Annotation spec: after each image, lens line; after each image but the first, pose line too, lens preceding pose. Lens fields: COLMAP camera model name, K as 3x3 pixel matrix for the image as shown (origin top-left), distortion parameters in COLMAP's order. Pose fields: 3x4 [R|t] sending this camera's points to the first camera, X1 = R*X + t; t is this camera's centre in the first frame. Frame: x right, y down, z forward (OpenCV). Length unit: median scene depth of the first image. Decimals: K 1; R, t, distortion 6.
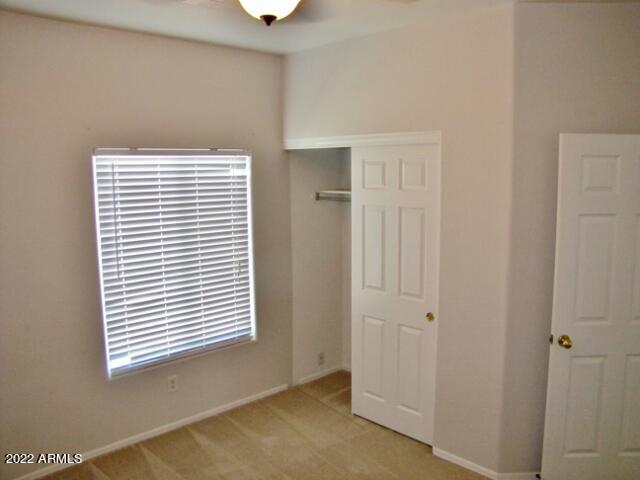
lens RADIAL K [[534.2, 0, 320.0], [0, 534.2, 240.0], [0, 0, 1]] dist [-0.126239, 0.000143]
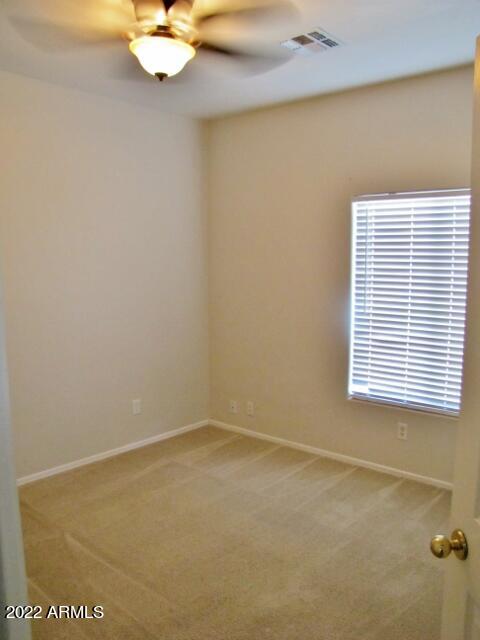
lens RADIAL K [[534.2, 0, 240.0], [0, 534.2, 320.0], [0, 0, 1]] dist [-0.126239, 0.000143]
pose [[0.104348, 0.136101, -0.985184, 0.667981], [-0.129015, 0.984074, 0.122283, -0.013432], [0.986137, 0.114343, 0.120245, 0.586413]]
